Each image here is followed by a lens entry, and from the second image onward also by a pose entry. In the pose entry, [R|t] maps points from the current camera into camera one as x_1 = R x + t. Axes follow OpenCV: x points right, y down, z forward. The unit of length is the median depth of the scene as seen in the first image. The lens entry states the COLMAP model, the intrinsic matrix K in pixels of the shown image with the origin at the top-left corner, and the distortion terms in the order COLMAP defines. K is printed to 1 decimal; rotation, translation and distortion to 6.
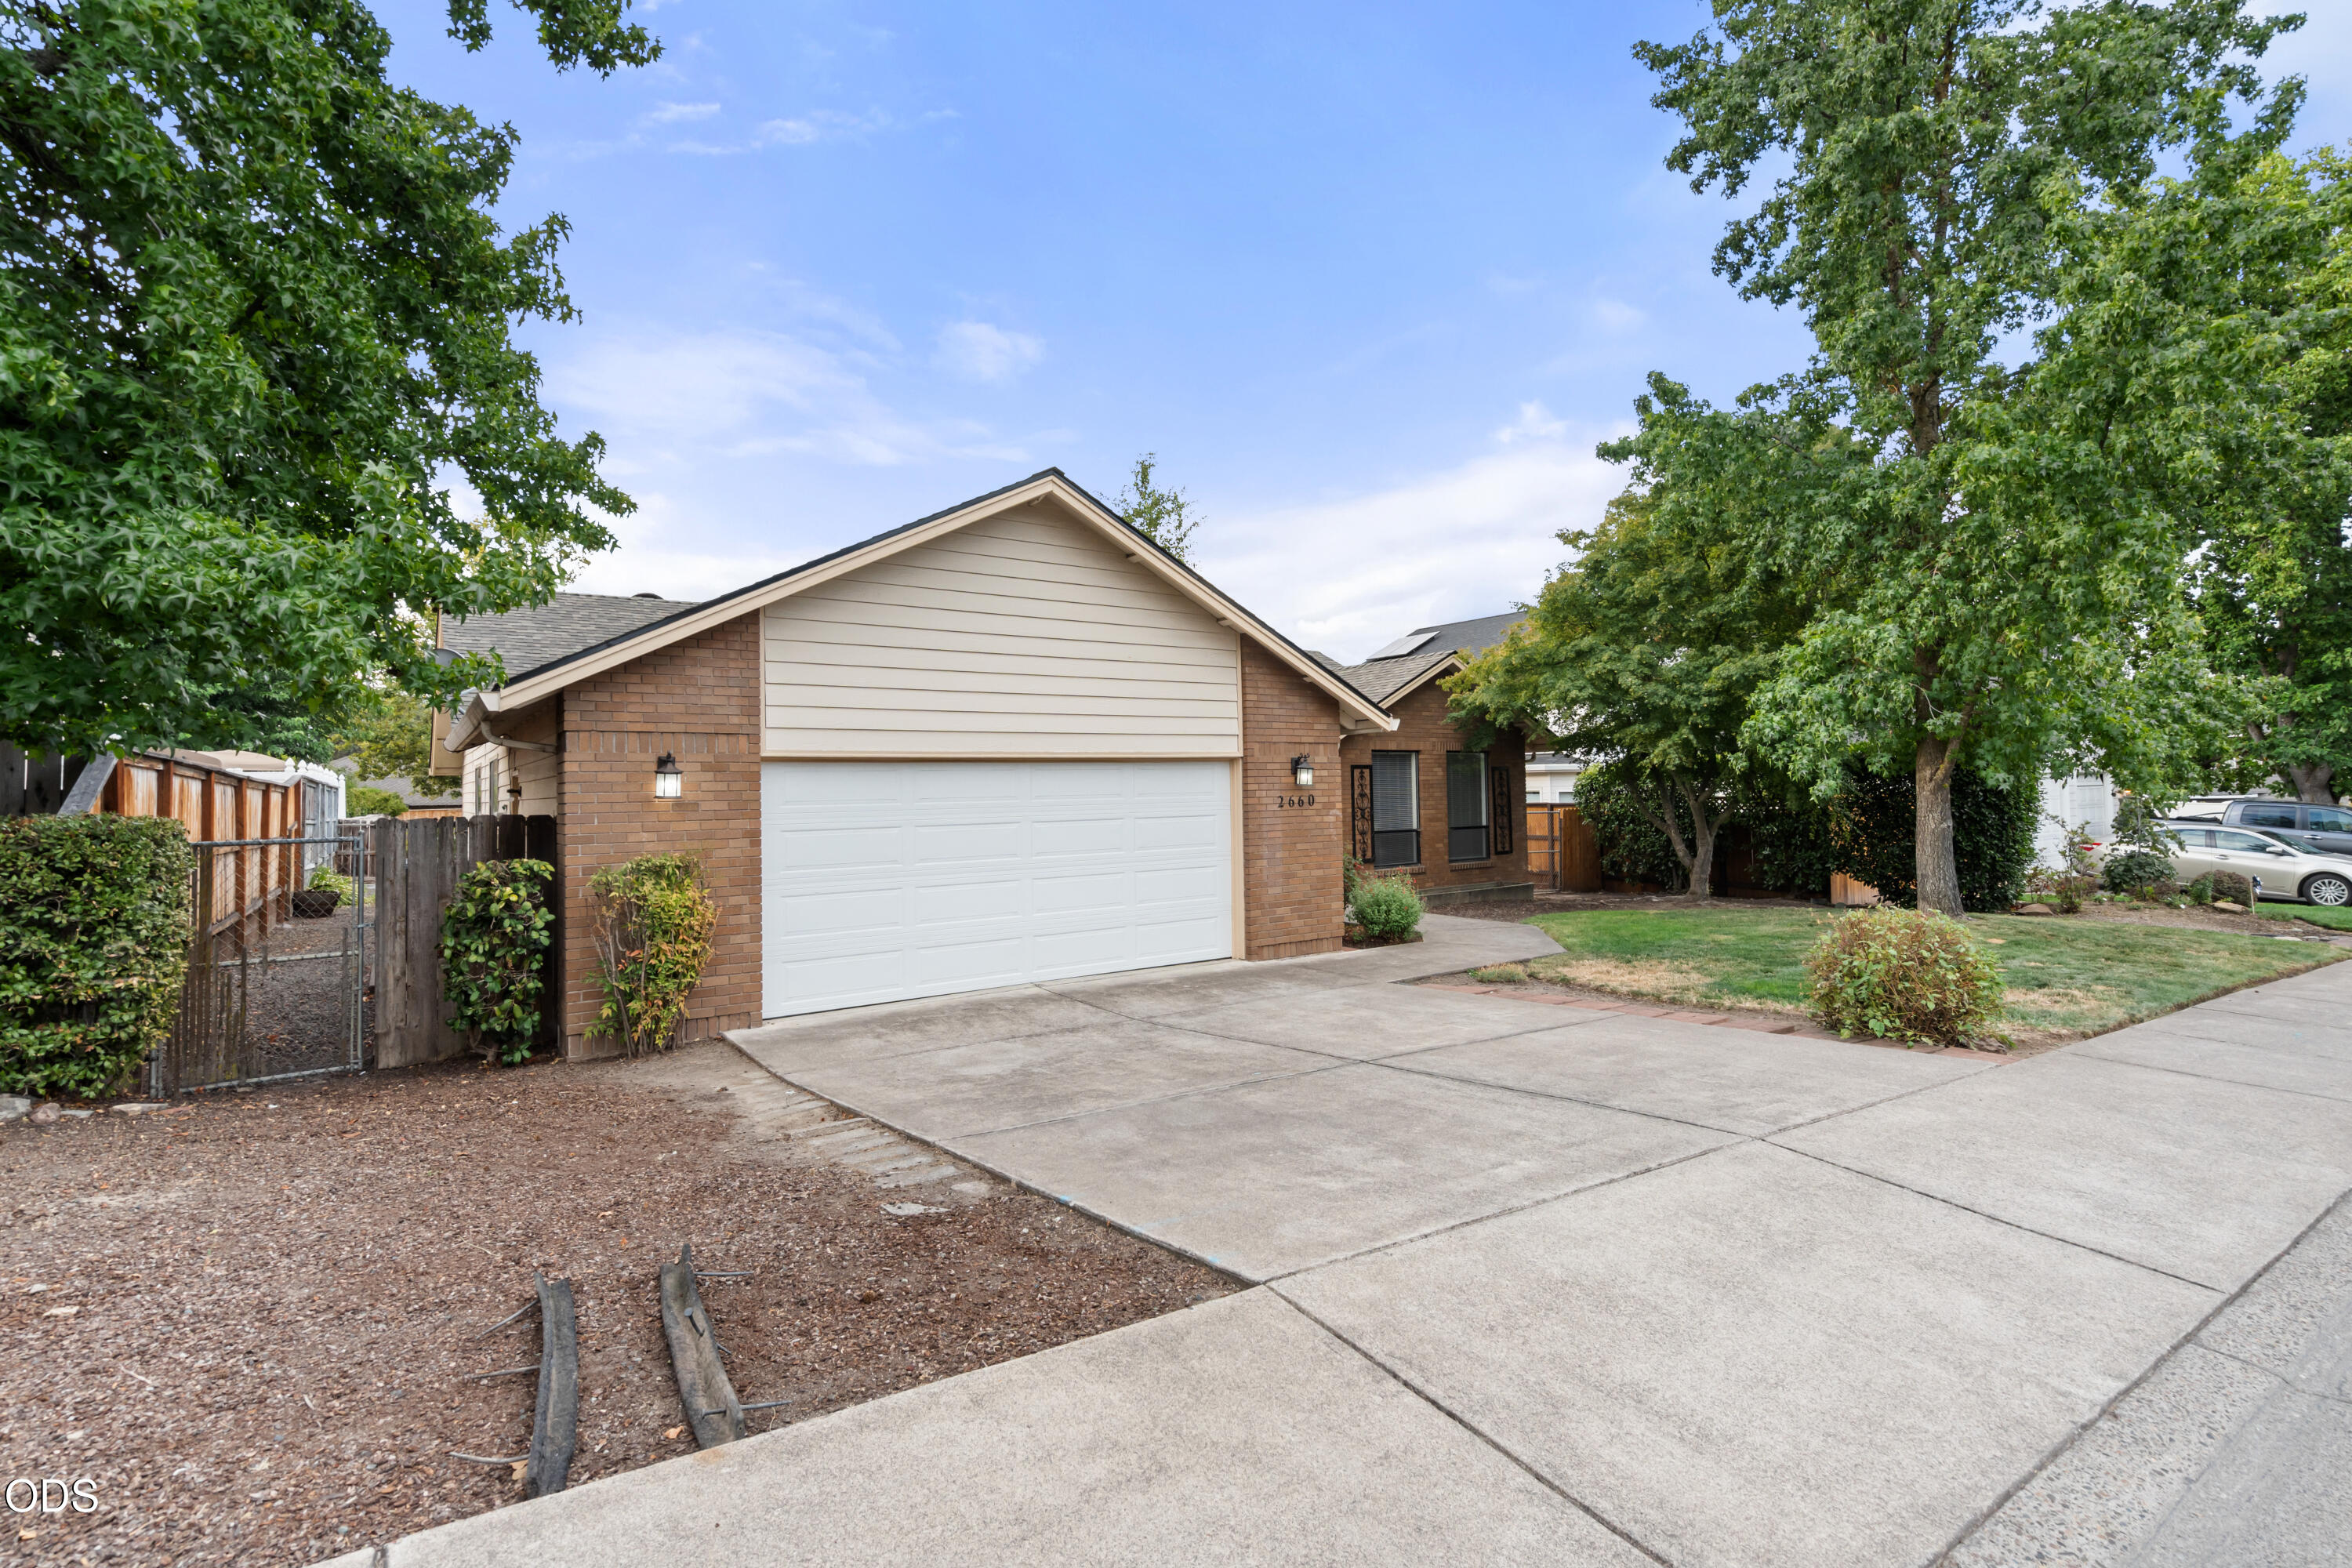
lens RADIAL K [[1072.1, 0, 1184.8], [0, 1072.1, 761.3], [0, 0, 1]] dist [-0.001895, 0.000688]
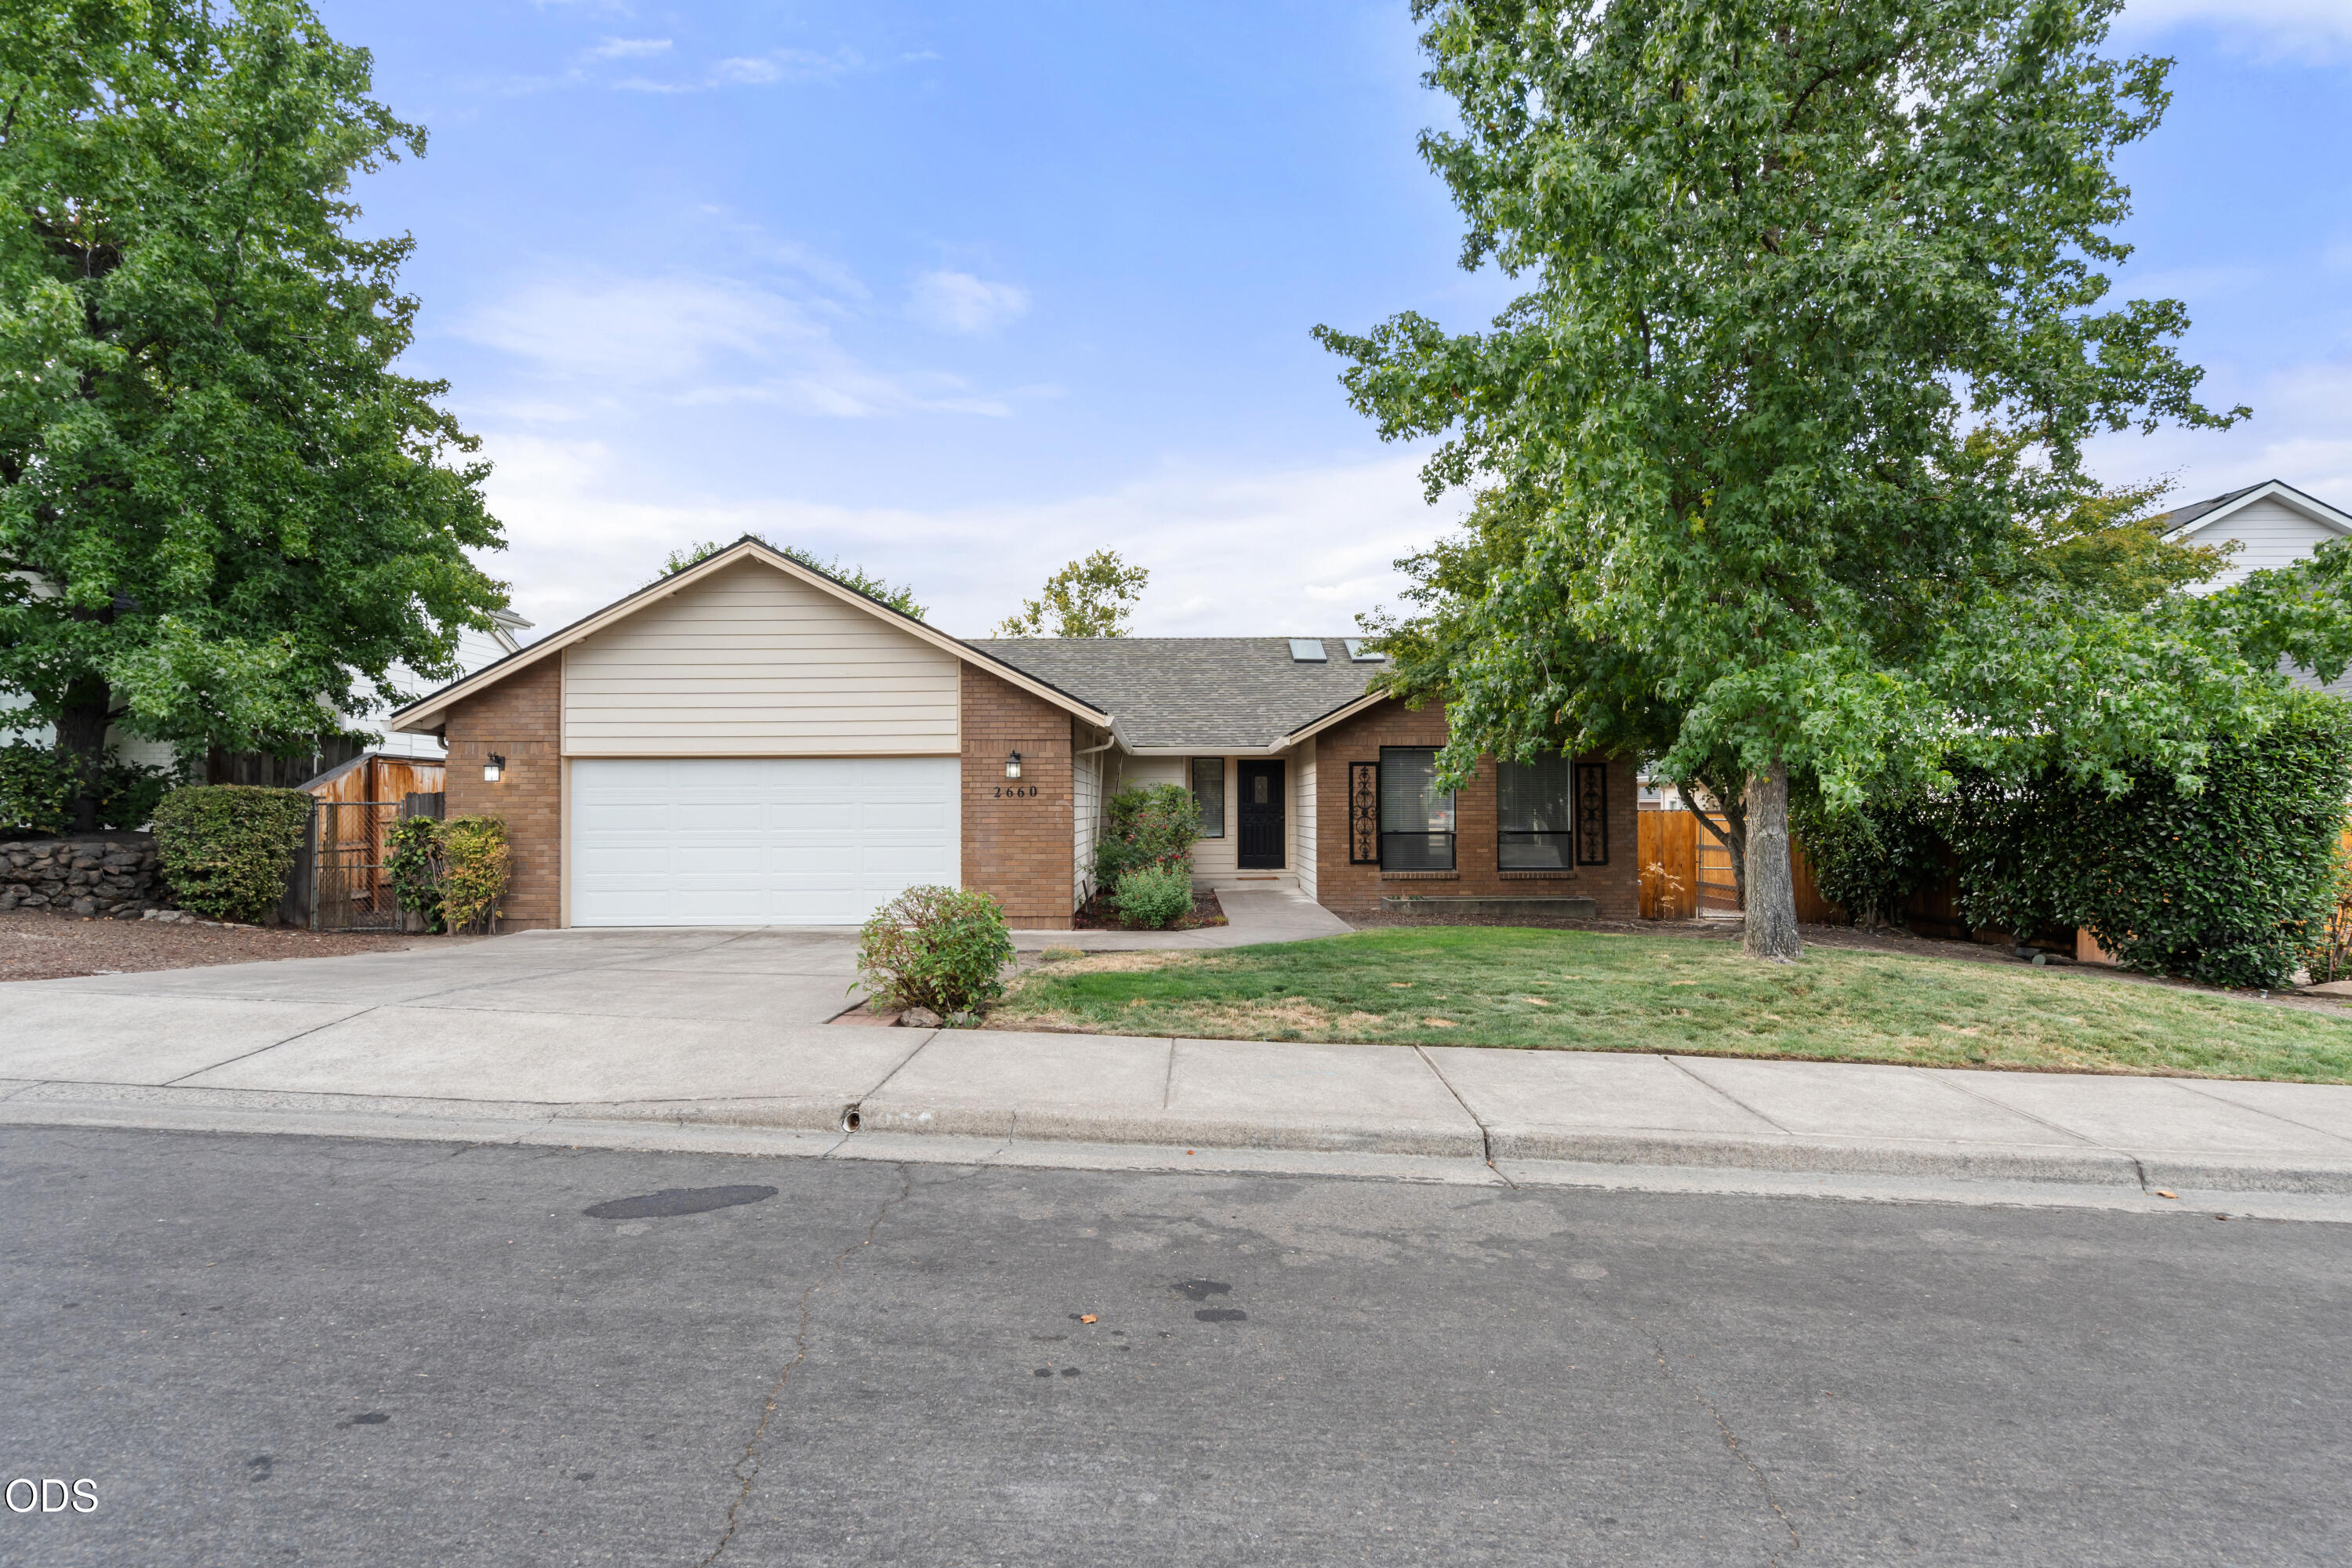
lens RADIAL K [[1118.5, 0, 1179.9], [0, 1118.5, 789.2], [0, 0, 1]] dist [0.012539, 0.000746]
pose [[0.811636, 0.004423, -0.584147, 1.287927], [0.006191, 0.999850, 0.016171, 0.023253], [0.584131, -0.016741, 0.811487, 0.208223]]
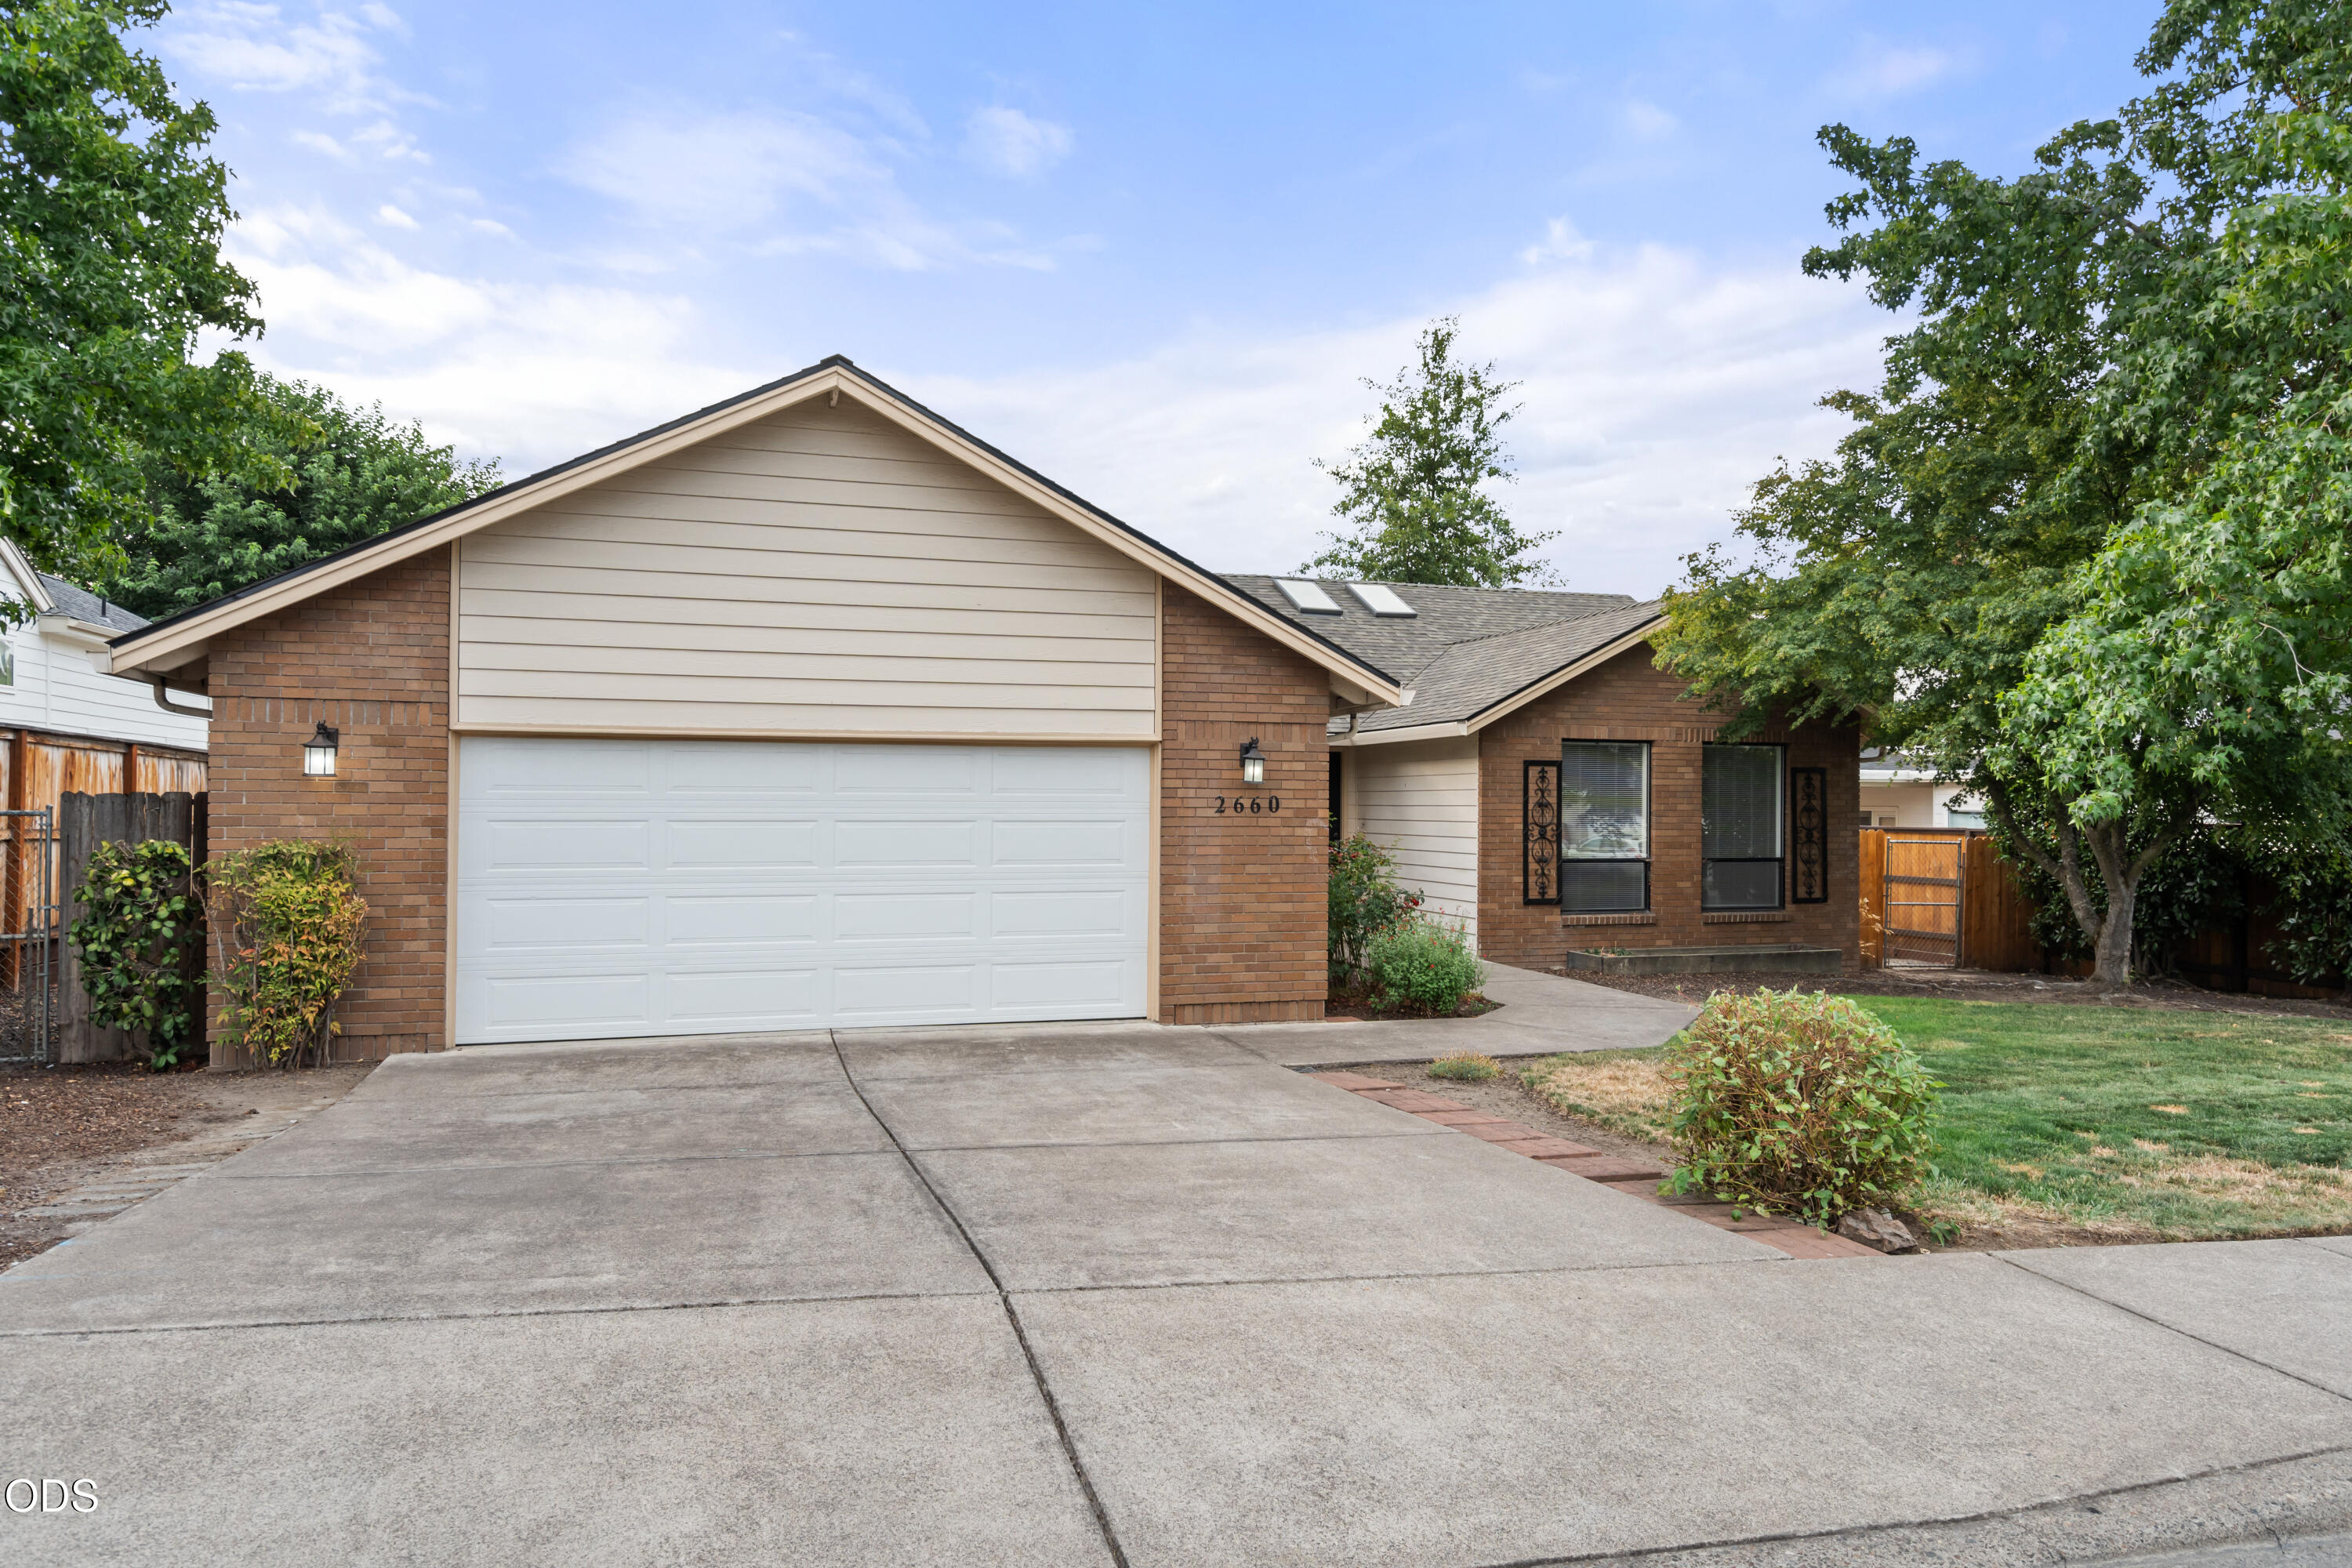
lens RADIAL K [[1476.3, 0, 1181.8], [0, 1476.3, 788.4], [0, 0, 1]] dist [0.007363, 0.001168]
pose [[0.948458, 0.020886, -0.316213, 0.513711], [-0.014450, 0.999638, 0.022682, 0.006899], [0.316573, -0.016944, 0.948417, 0.088856]]
